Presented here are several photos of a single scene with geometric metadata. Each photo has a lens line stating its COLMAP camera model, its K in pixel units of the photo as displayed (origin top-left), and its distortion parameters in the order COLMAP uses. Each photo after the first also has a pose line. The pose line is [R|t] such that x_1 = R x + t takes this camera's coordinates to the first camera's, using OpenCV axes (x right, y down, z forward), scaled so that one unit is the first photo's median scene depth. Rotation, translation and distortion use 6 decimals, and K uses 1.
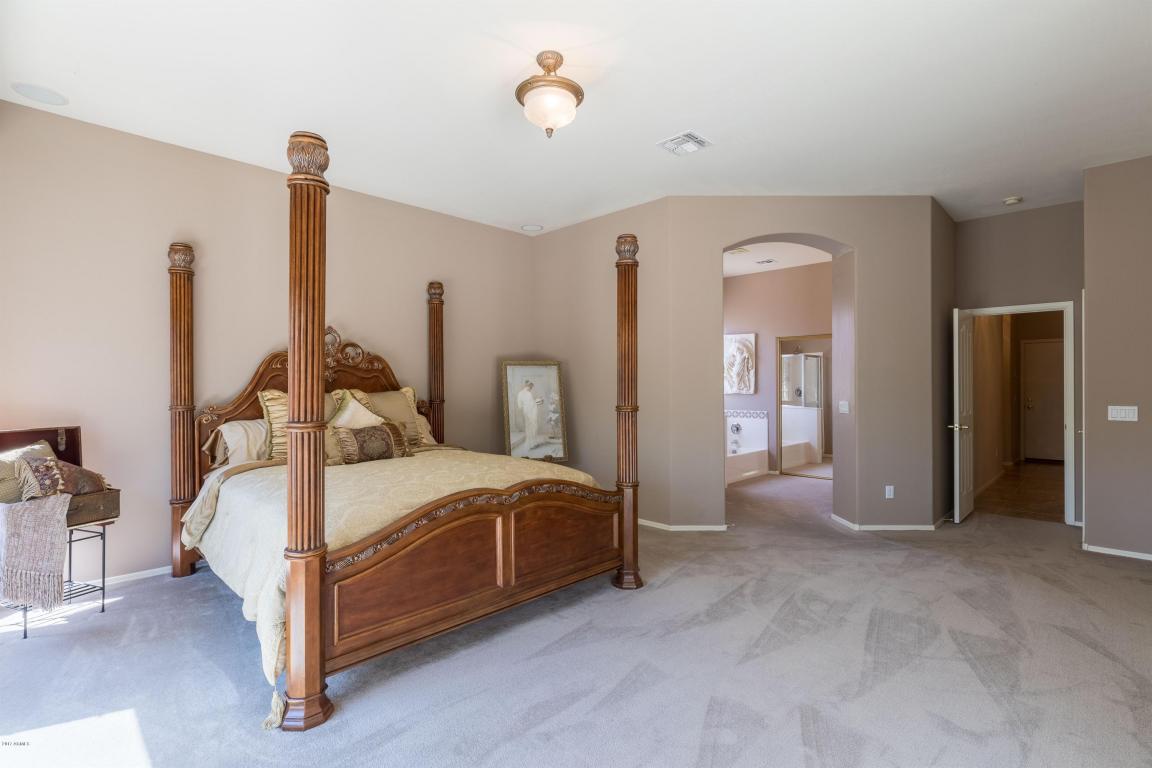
lens RADIAL K [[541.9, 0, 573.3], [0, 541.9, 384.2], [0, 0, 1]] dist [-0.002843, -0.000785]
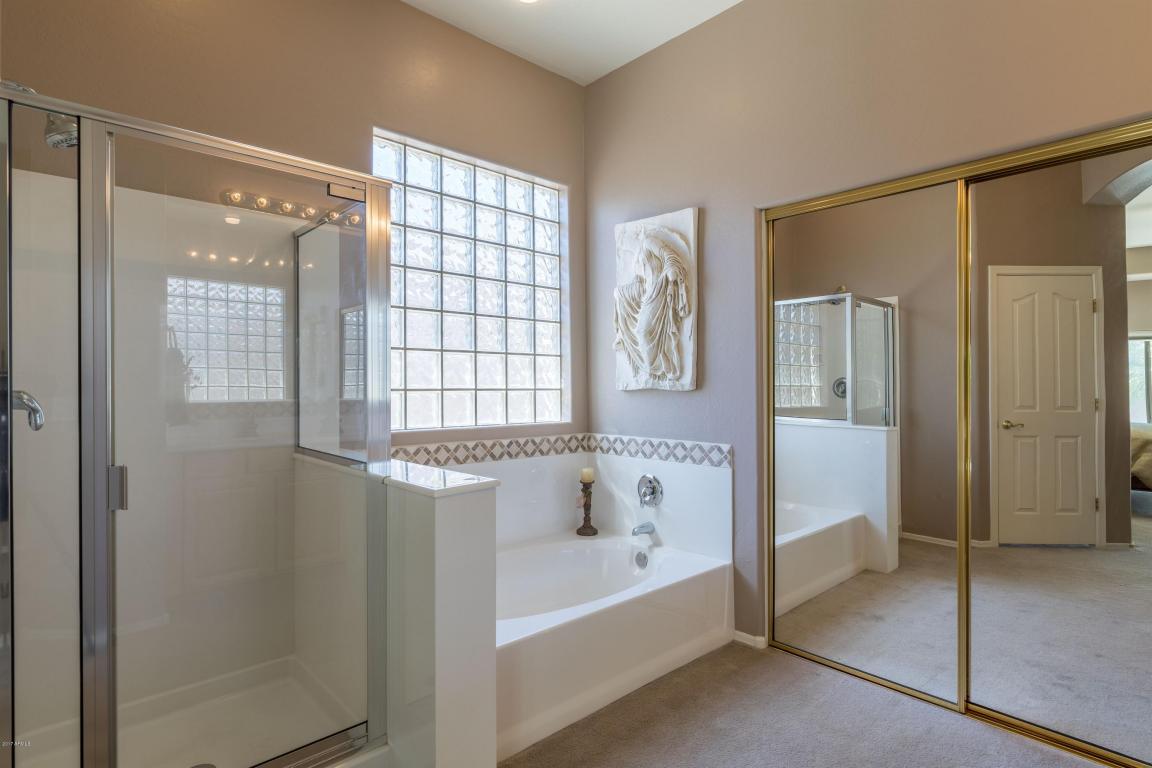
lens RADIAL K [[585.0, 0, 583.3], [0, 585.0, 383.9], [0, 0, 1]] dist [-0.001190, -0.000119]
pose [[0.999068, -0.000467, -0.043165, 0.281398], [0.000532, 0.999999, 0.001486, 0.013387], [0.043165, -0.001508, 0.999067, 0.640179]]
